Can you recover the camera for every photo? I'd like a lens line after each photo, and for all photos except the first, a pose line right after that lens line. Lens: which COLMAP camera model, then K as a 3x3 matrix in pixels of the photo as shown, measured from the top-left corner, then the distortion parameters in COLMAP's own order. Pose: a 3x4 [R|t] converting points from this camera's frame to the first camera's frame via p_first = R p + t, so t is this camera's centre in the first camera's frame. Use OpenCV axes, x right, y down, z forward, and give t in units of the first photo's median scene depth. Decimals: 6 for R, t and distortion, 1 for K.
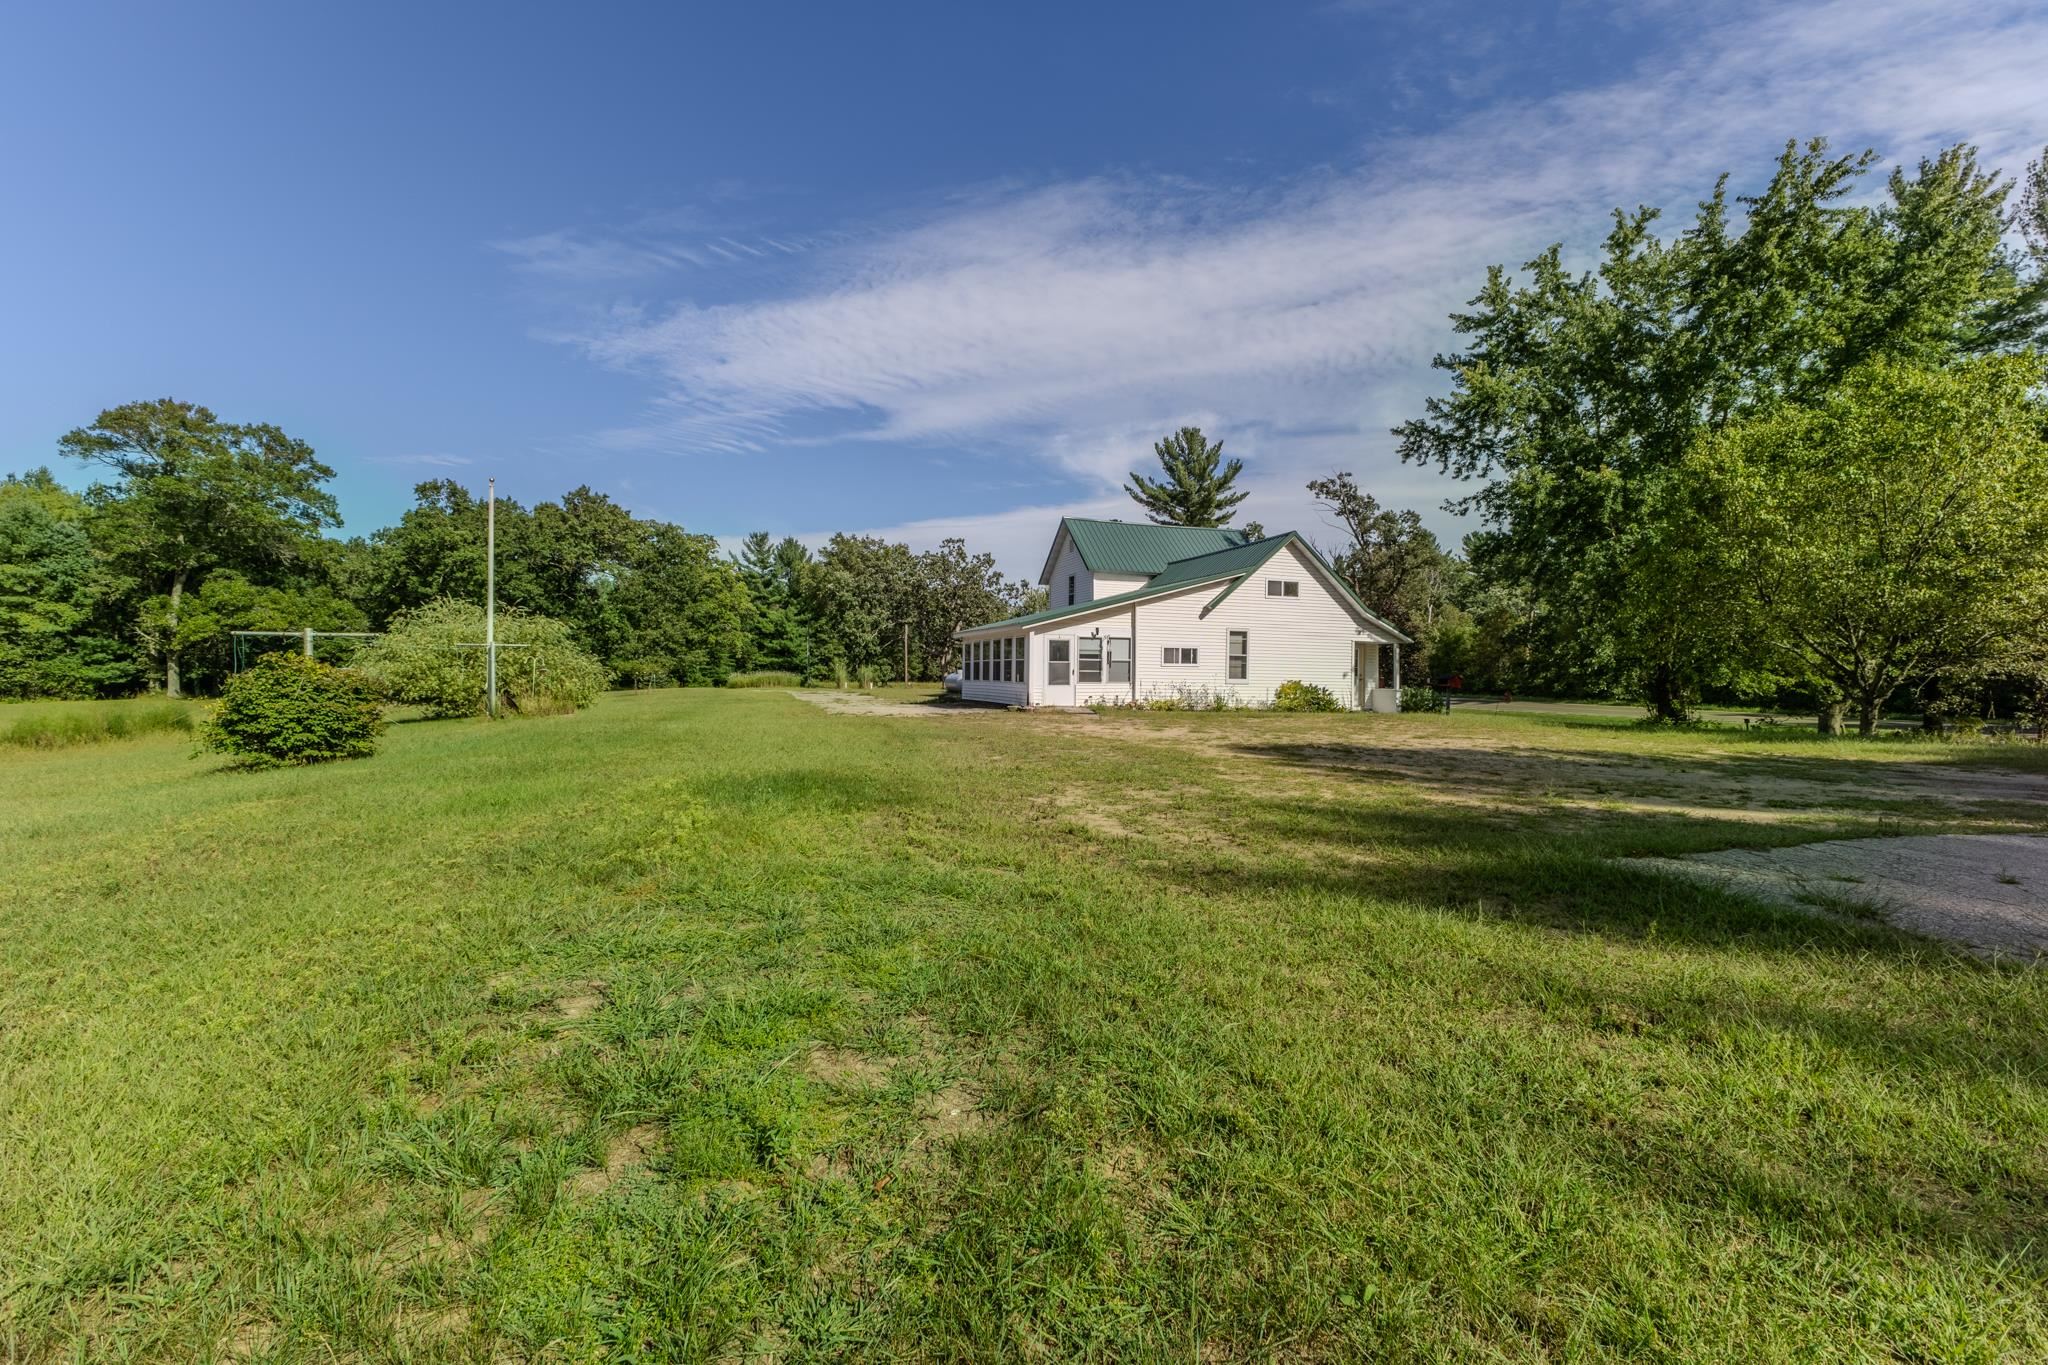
lens RADIAL K [[887.1, 0, 1024.0], [0, 887.1, 682.5], [0, 0, 1]] dist [0.002362, 0.017359]
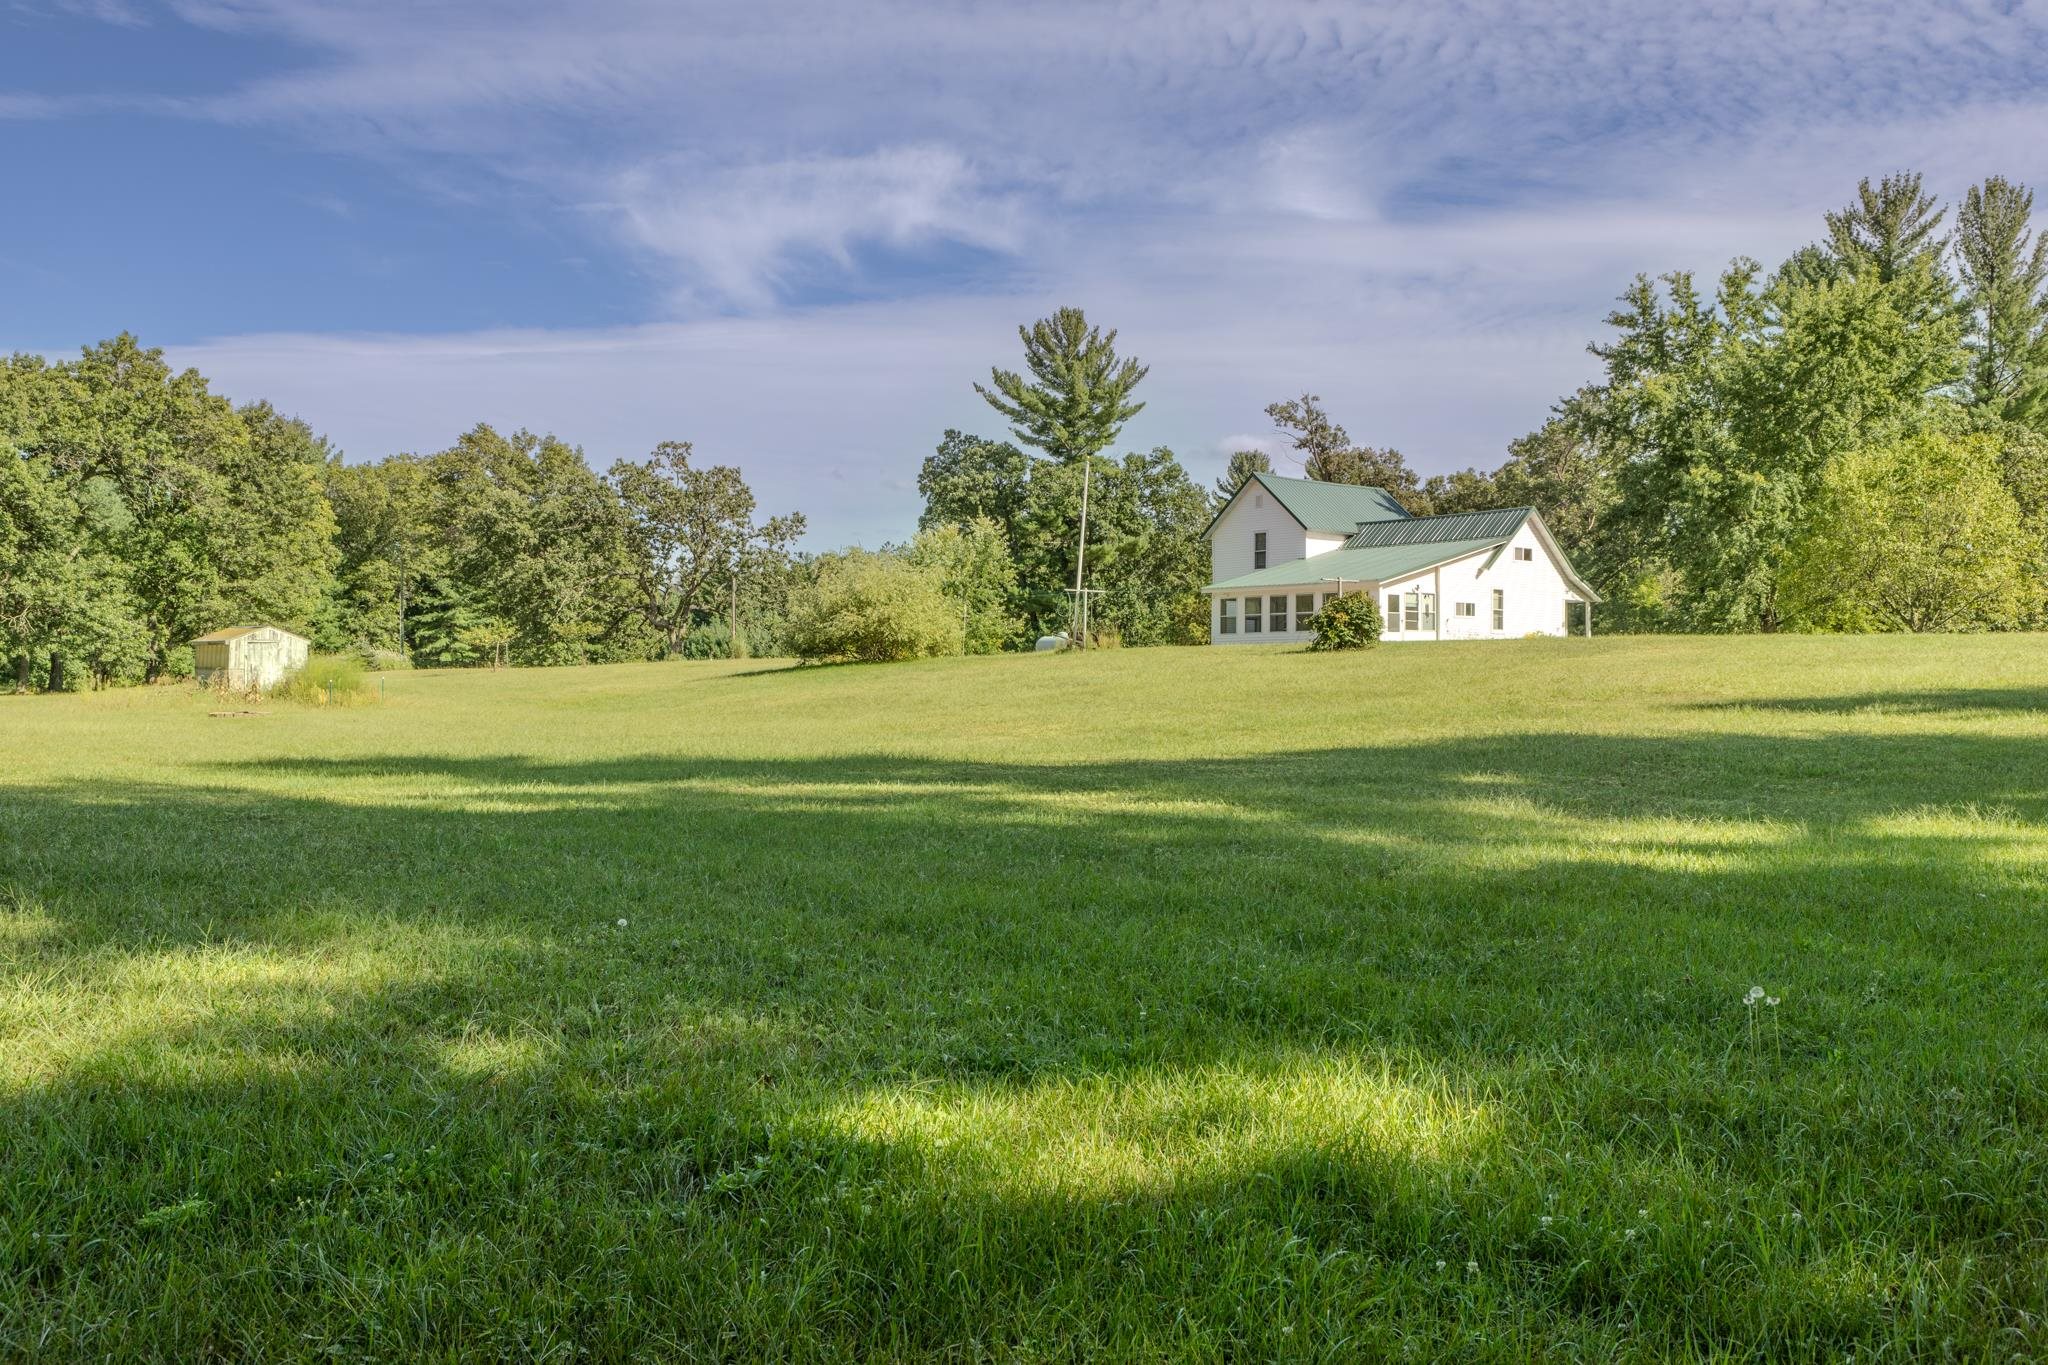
lens RADIAL K [[1687.0, 0, 1024.0], [0, 1687.0, 682.5], [0, 0, 1]] dist [0.000005, 0.015116]
pose [[0.936087, -0.004899, 0.351733, -1.098410], [0.007776, 0.999947, -0.006768, 0.073766], [-0.351682, 0.009070, 0.936076, -0.853827]]
